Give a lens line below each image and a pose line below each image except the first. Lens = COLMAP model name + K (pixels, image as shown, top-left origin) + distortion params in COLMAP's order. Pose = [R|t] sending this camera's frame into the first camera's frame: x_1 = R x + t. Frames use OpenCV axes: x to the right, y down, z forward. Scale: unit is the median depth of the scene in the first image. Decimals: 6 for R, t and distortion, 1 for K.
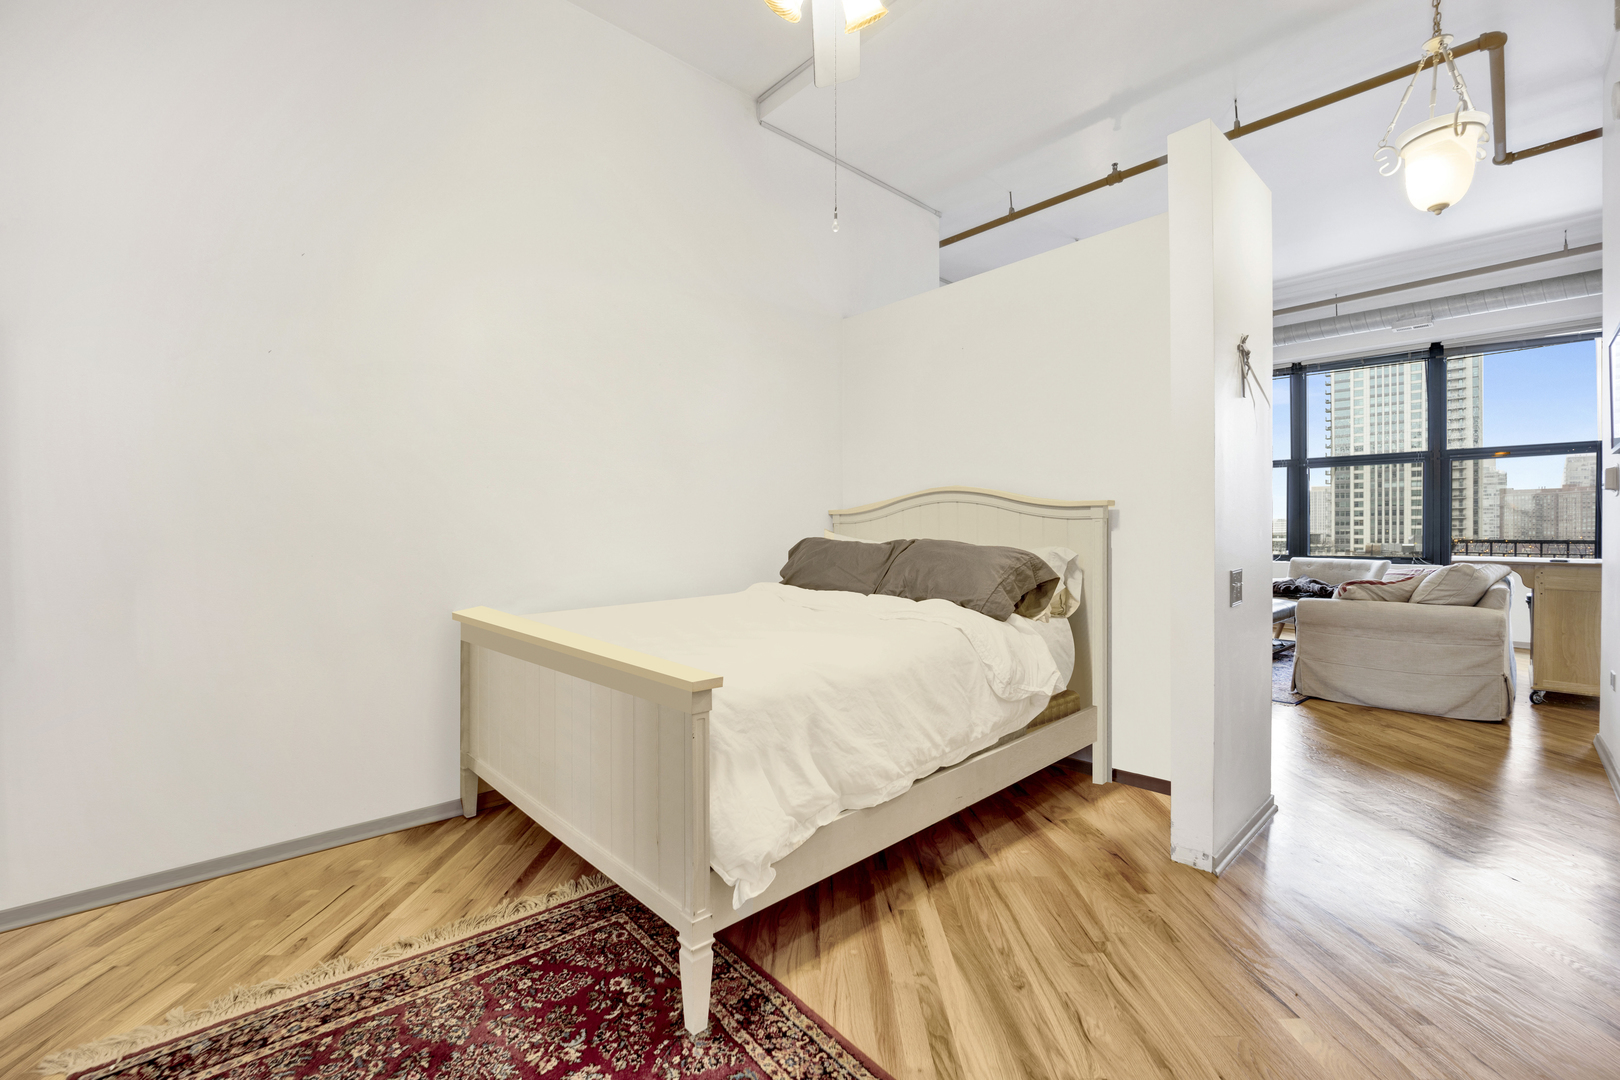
lens RADIAL K [[667.5, 0, 807.1], [0, 667.5, 537.1], [0, 0, 1]] dist [-0.008343, 0.000085]
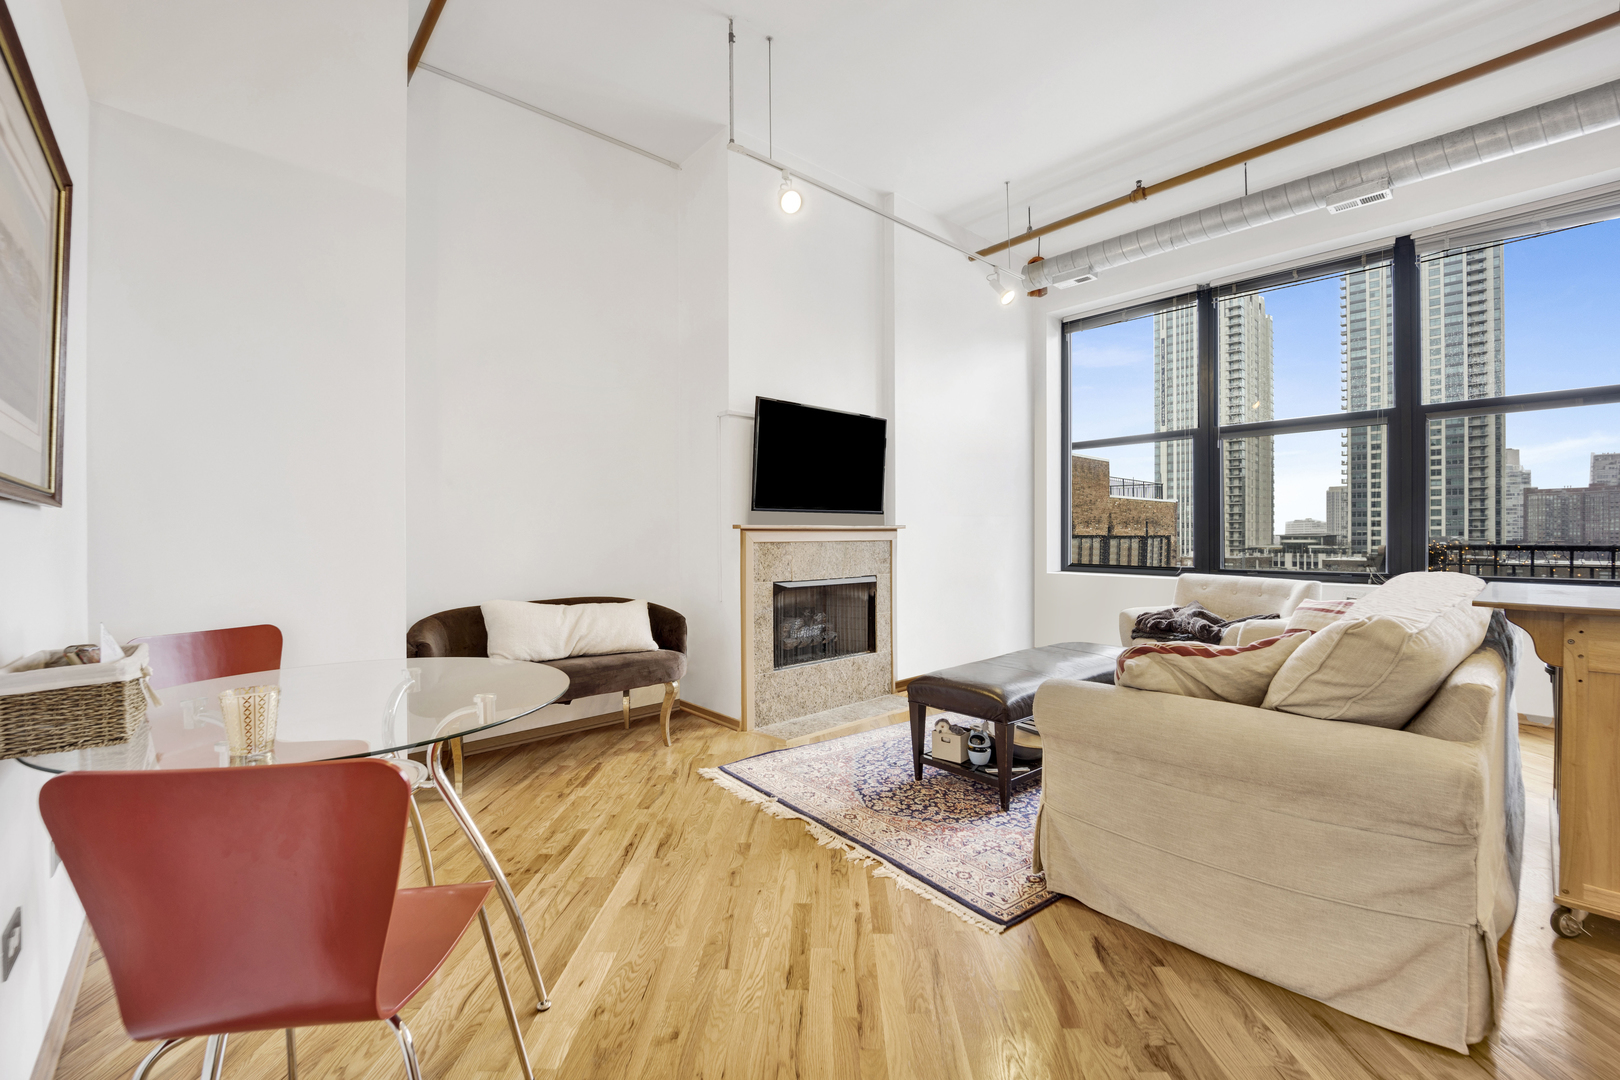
lens RADIAL K [[667.5, 0, 808.0], [0, 667.5, 536.7], [0, 0, 1]] dist [-0.008343, 0.000085]
pose [[0.999851, 0.001246, -0.017196, 0.448245], [-0.001260, 0.999999, -0.000831, -0.004872], [0.017195, 0.000853, 0.999852, 0.408367]]
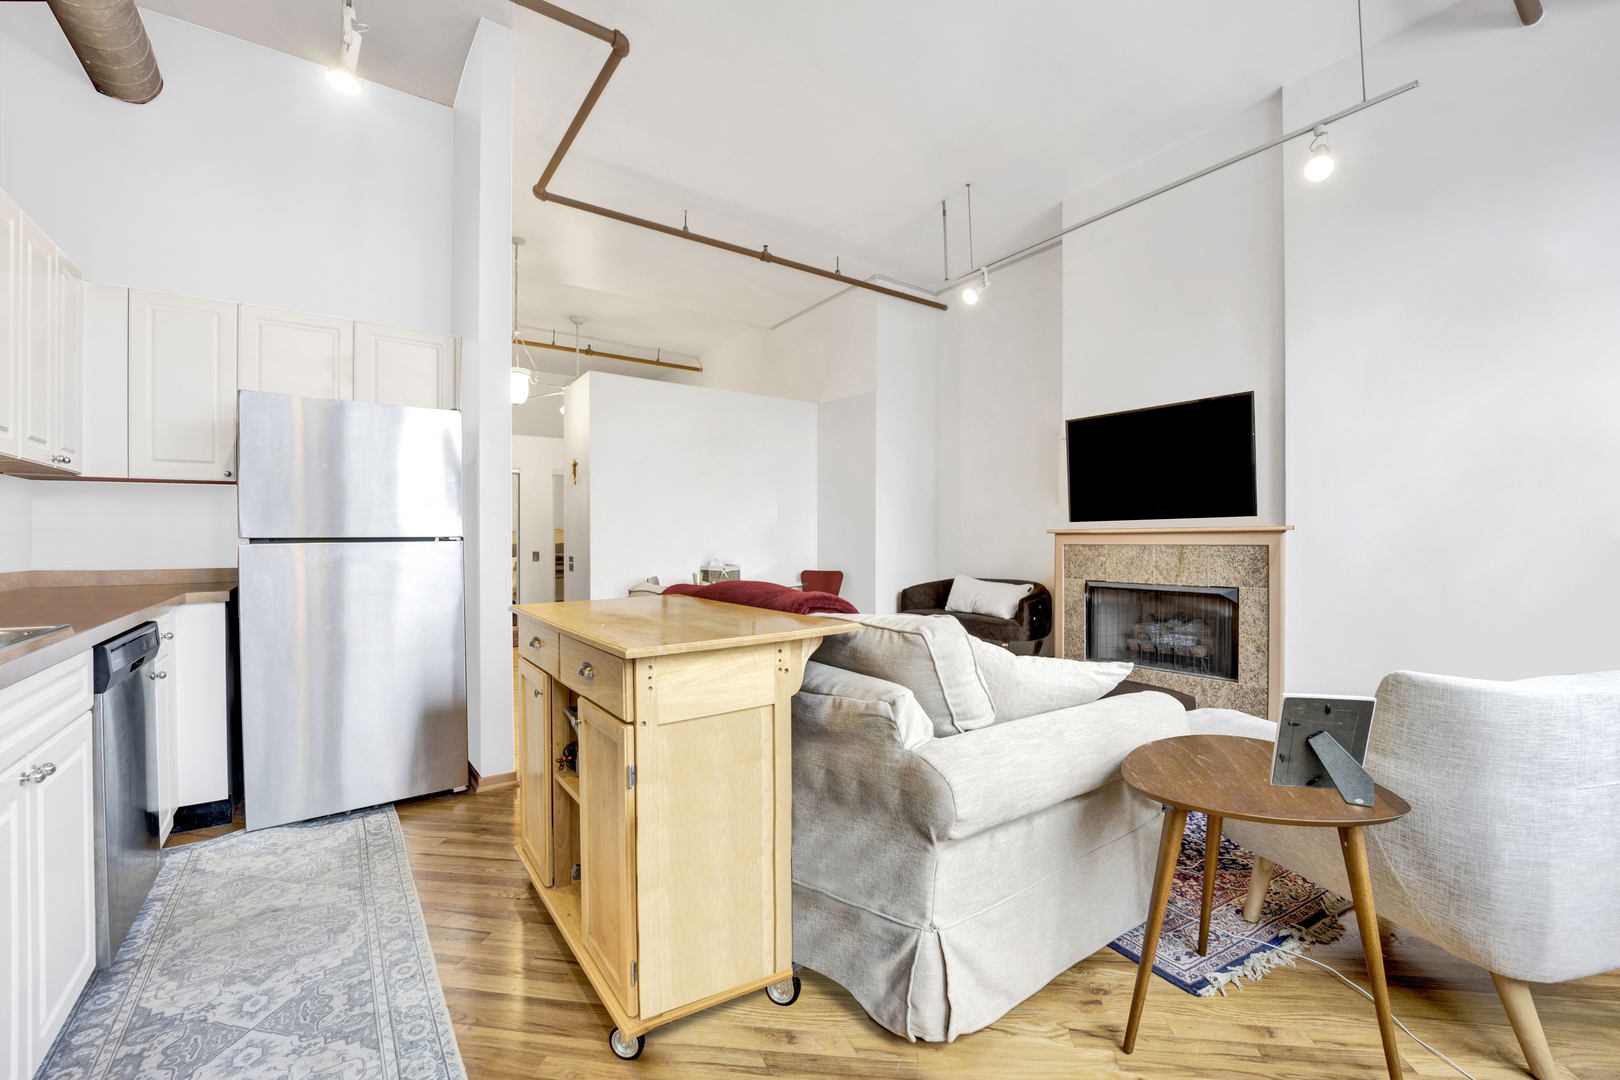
lens RADIAL K [[667.5, 0, 808.4], [0, 667.5, 536.8], [0, 0, 1]] dist [-0.008343, 0.000085]
pose [[-0.129027, 0.002006, -0.991639, 0.857876], [0.003064, 0.999994, 0.001624, -0.008235], [0.991636, -0.002829, -0.129033, 0.659613]]
